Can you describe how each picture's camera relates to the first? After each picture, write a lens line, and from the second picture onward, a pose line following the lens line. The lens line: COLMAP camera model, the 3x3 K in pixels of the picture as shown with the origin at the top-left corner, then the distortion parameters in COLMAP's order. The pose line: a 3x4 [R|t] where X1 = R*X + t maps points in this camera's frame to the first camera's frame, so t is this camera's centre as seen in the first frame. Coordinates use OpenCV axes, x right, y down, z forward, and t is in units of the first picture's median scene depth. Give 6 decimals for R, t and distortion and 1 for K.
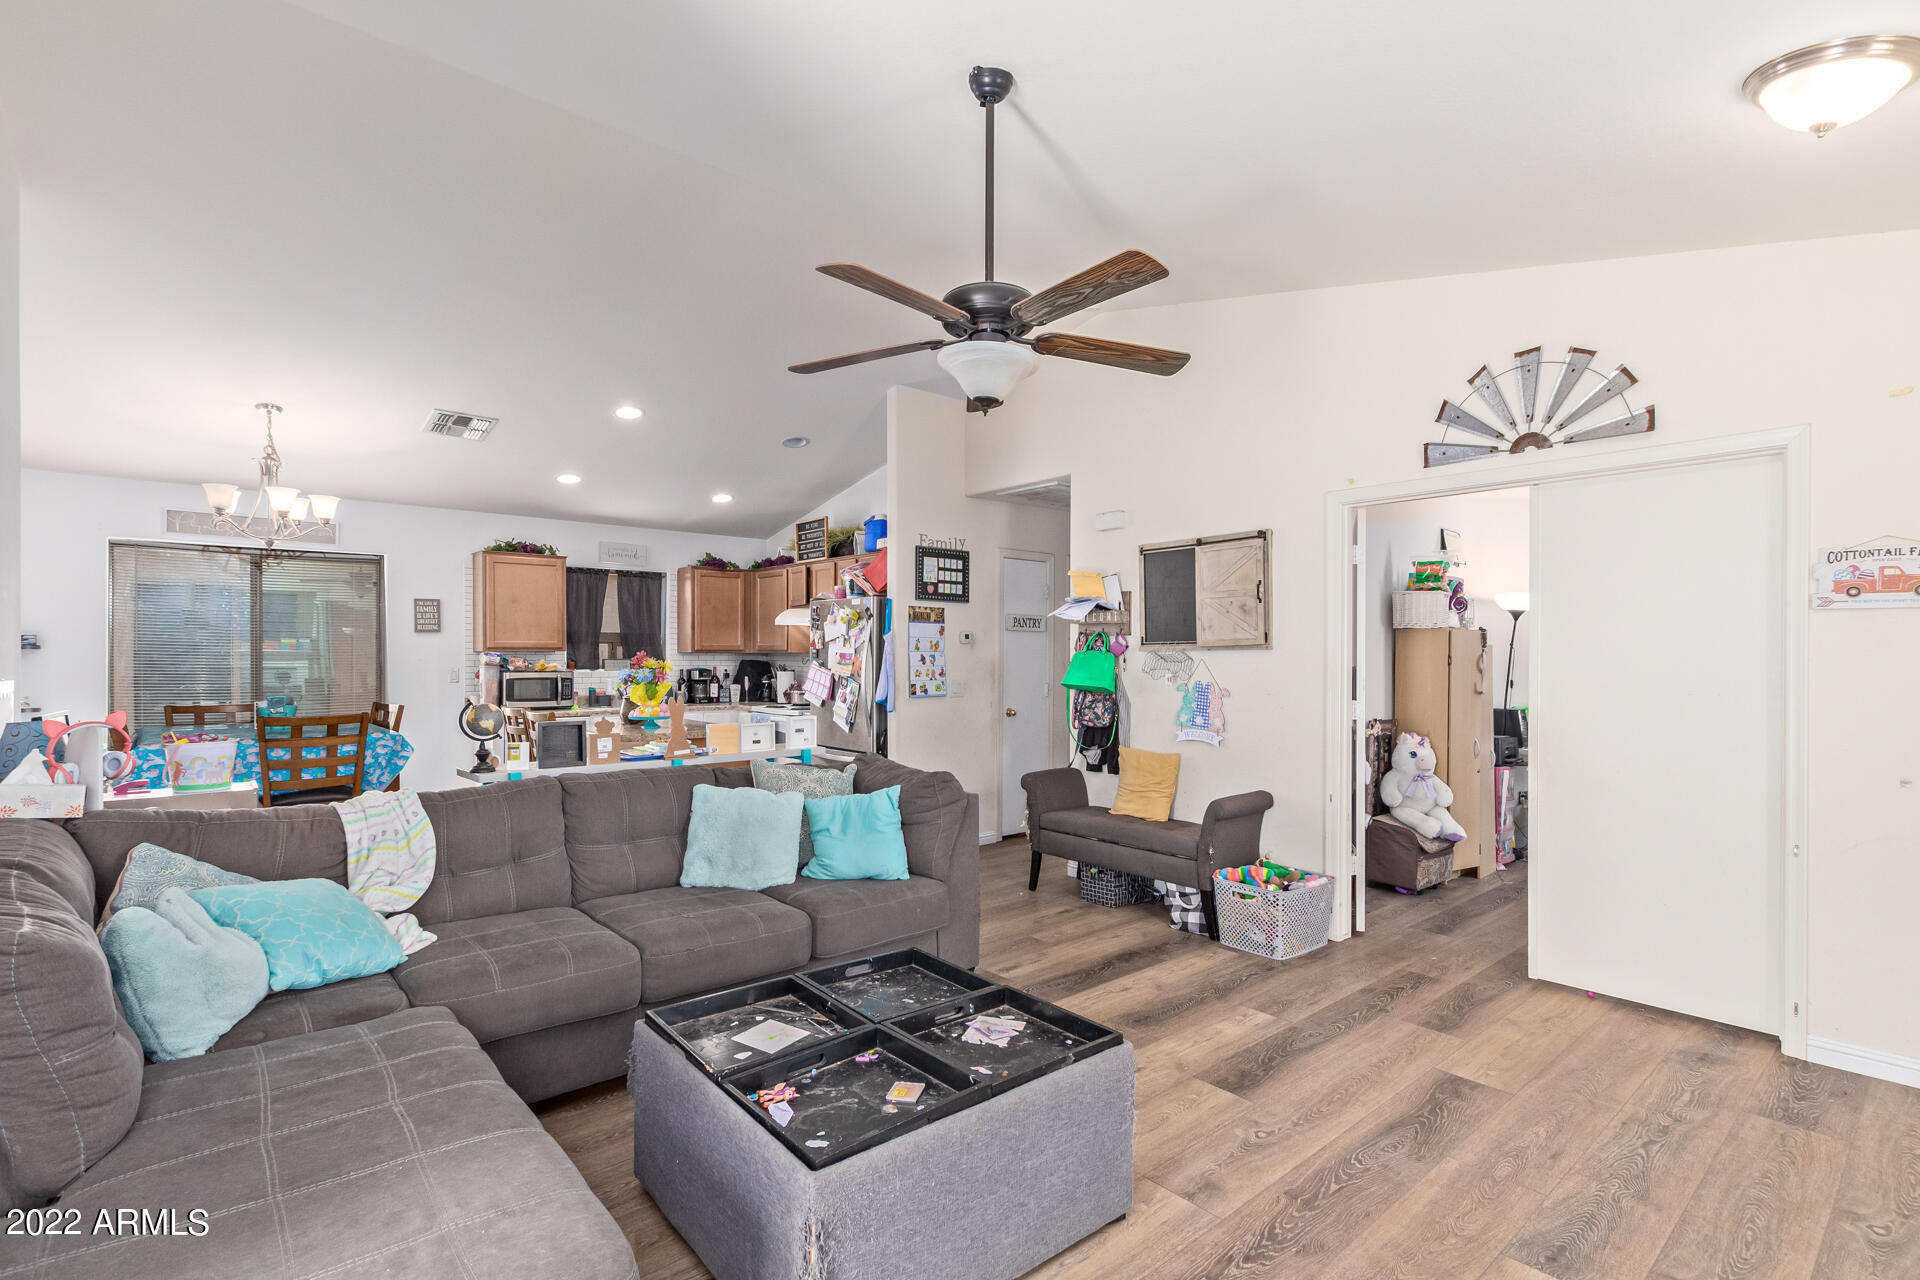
lens RADIAL K [[892.1, 0, 958.7], [0, 892.1, 652.2], [0, 0, 1]] dist [0.013183, -0.000024]
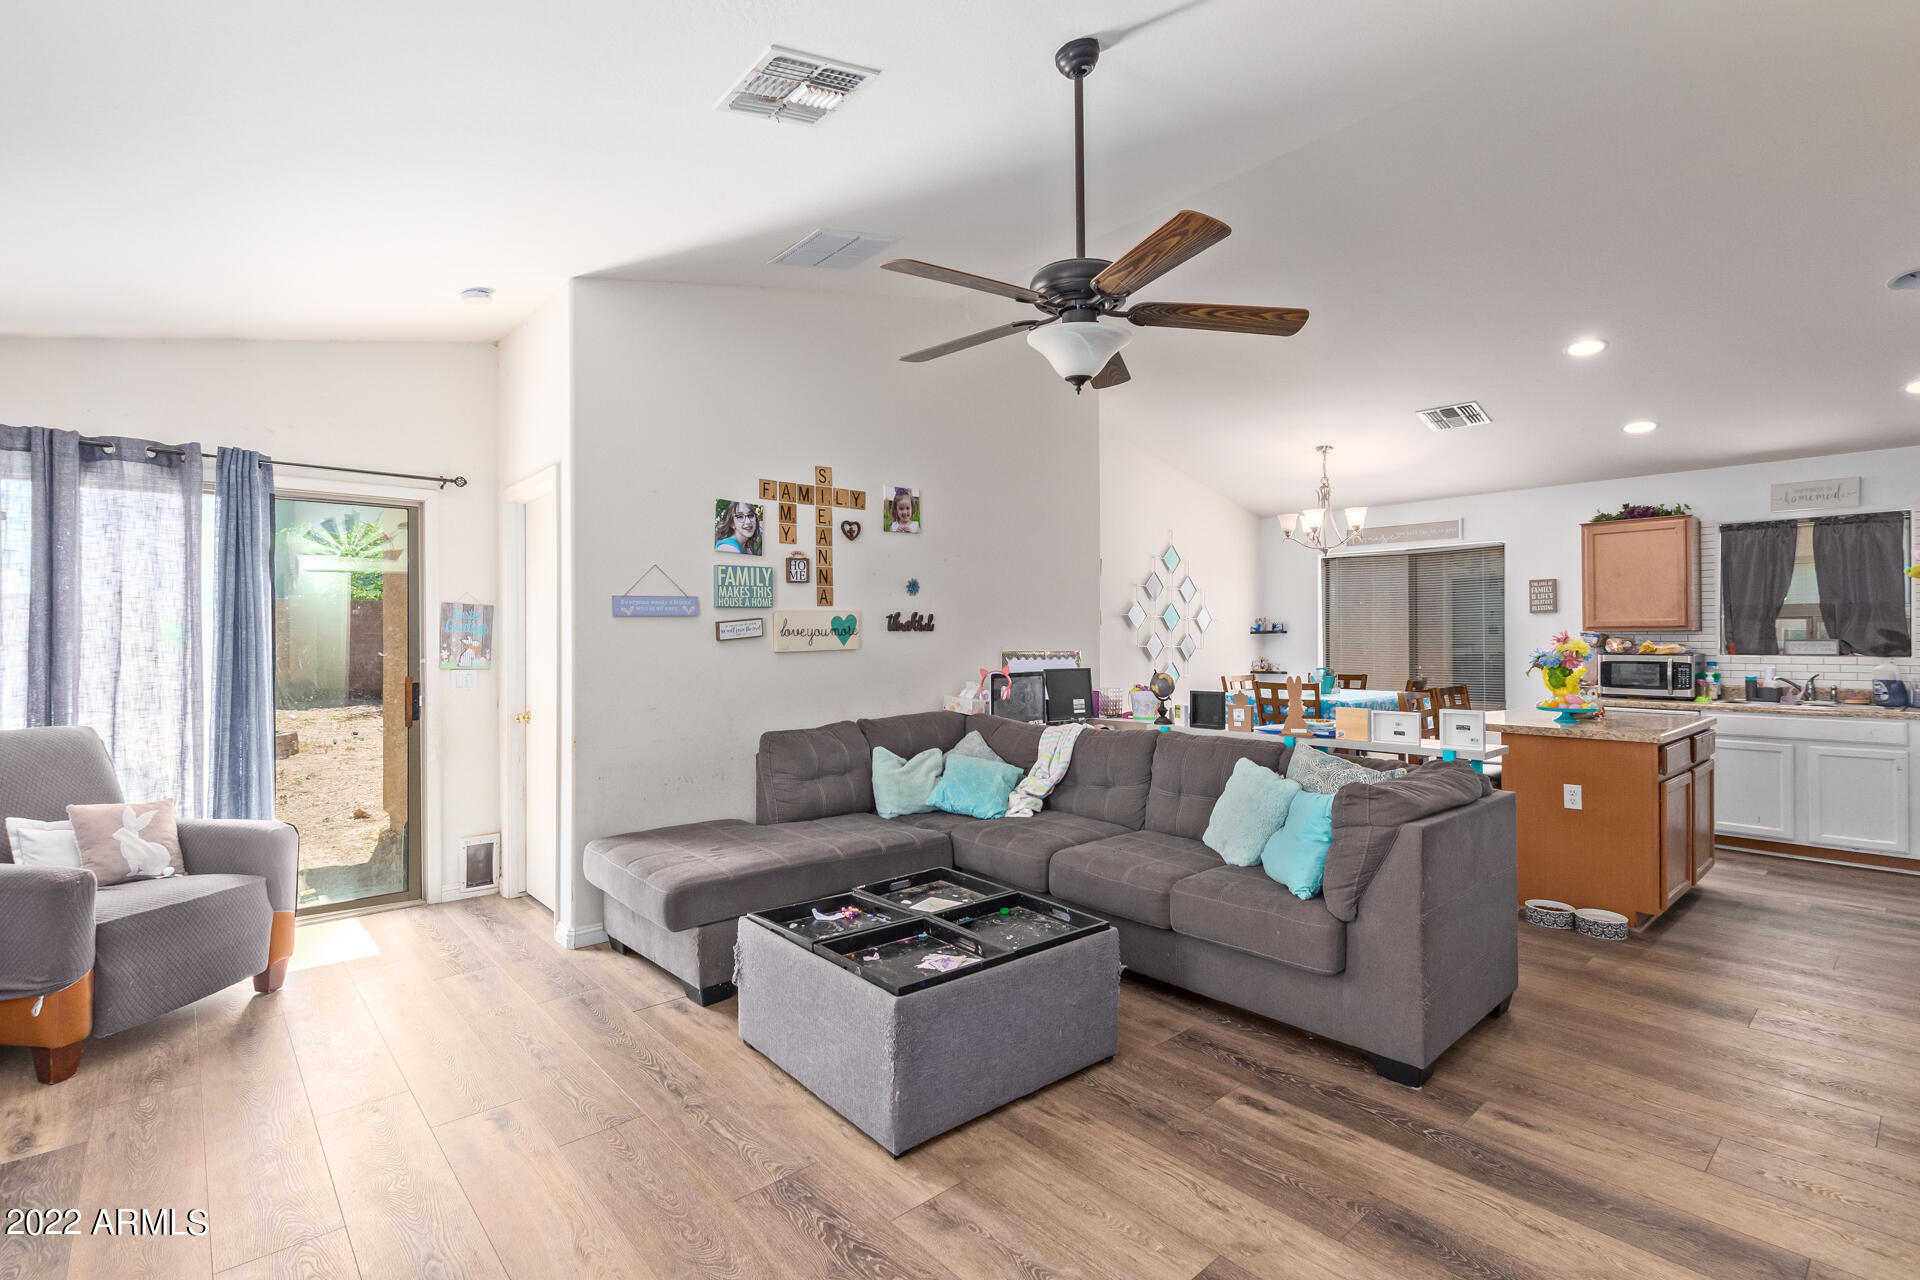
lens RADIAL K [[892.1, 0, 958.1], [0, 892.1, 637.3], [0, 0, 1]] dist [0.013183, -0.000024]
pose [[0.006093, -0.004662, -0.999971, 0.479943], [0.008540, 0.999953, -0.004610, 0.004264], [0.999945, -0.008512, 0.006132, 0.408754]]
